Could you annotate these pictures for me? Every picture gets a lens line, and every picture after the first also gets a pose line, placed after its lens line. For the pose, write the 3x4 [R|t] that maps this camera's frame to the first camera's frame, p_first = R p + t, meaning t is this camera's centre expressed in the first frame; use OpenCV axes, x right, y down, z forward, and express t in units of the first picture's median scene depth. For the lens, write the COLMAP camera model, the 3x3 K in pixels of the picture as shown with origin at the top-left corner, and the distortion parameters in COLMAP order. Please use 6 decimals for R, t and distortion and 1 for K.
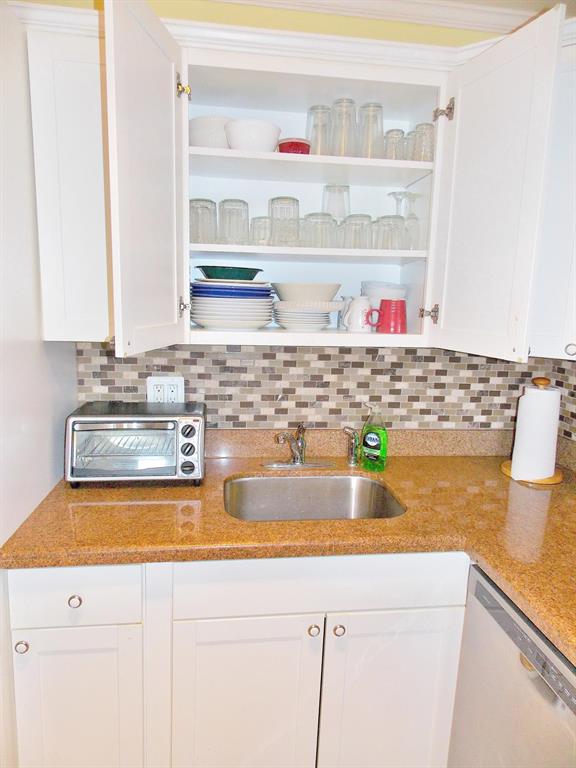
lens RADIAL K [[507.0, 0, 291.5], [0, 507.0, 379.6], [0, 0, 1]] dist [-0.001712, 0.002296]
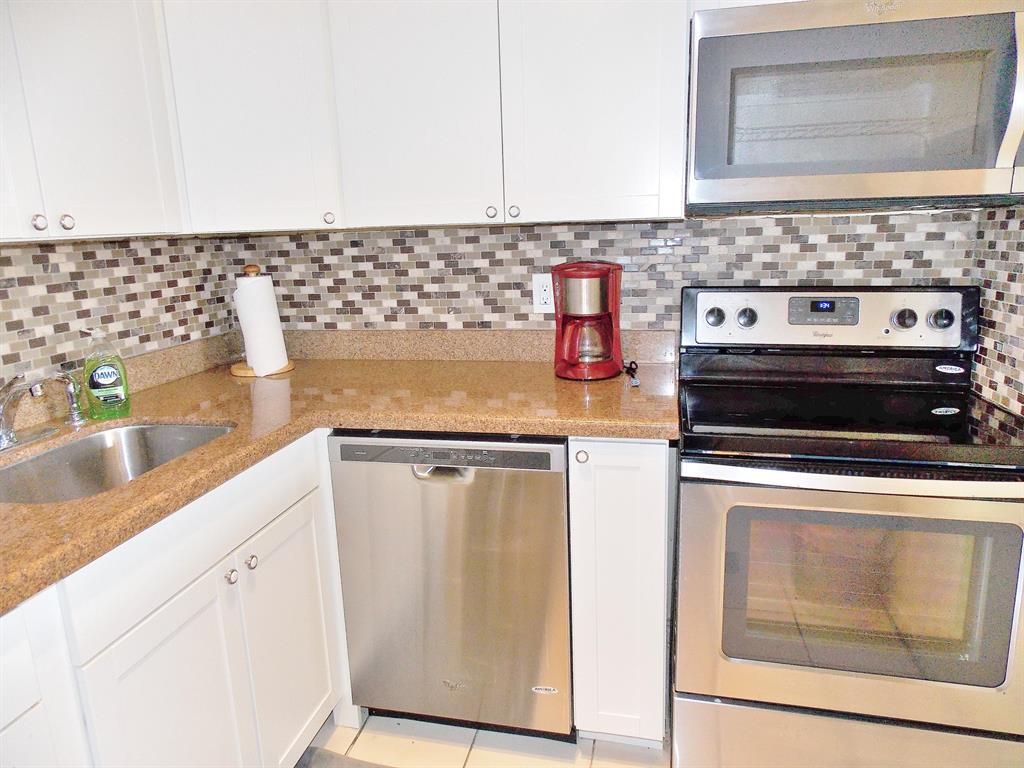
lens RADIAL K [[676.0, 0, 516.6], [0, 676.0, 379.2], [0, 0, 1]] dist [-0.001712, 0.002296]
pose [[0.351289, -0.257988, 0.900021, -0.484087], [0.193295, 0.960562, 0.199896, 0.042174], [-0.916097, 0.103748, 0.387302, 0.087346]]
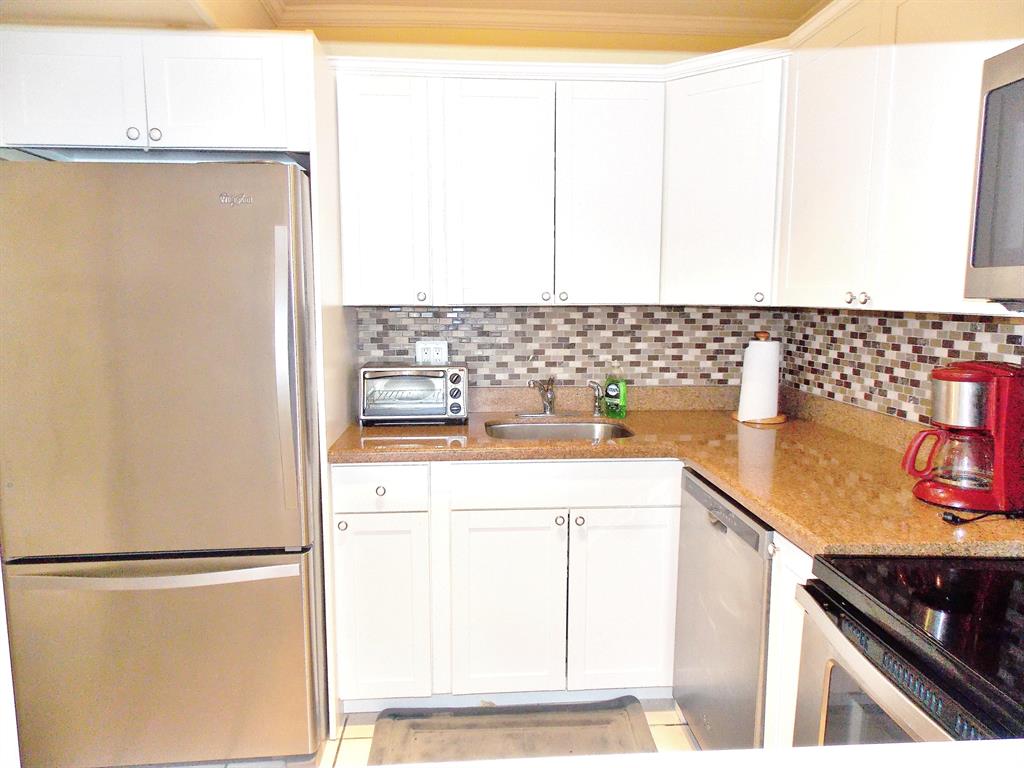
lens RADIAL K [[676.0, 0, 507.3], [0, 676.0, 372.0], [0, 0, 1]] dist [-0.001712, 0.002296]
pose [[0.997292, -0.025250, -0.069080, 0.027837], [0.022099, 0.998697, -0.046010, 0.136531], [0.070152, 0.044359, 0.996550, -0.509085]]
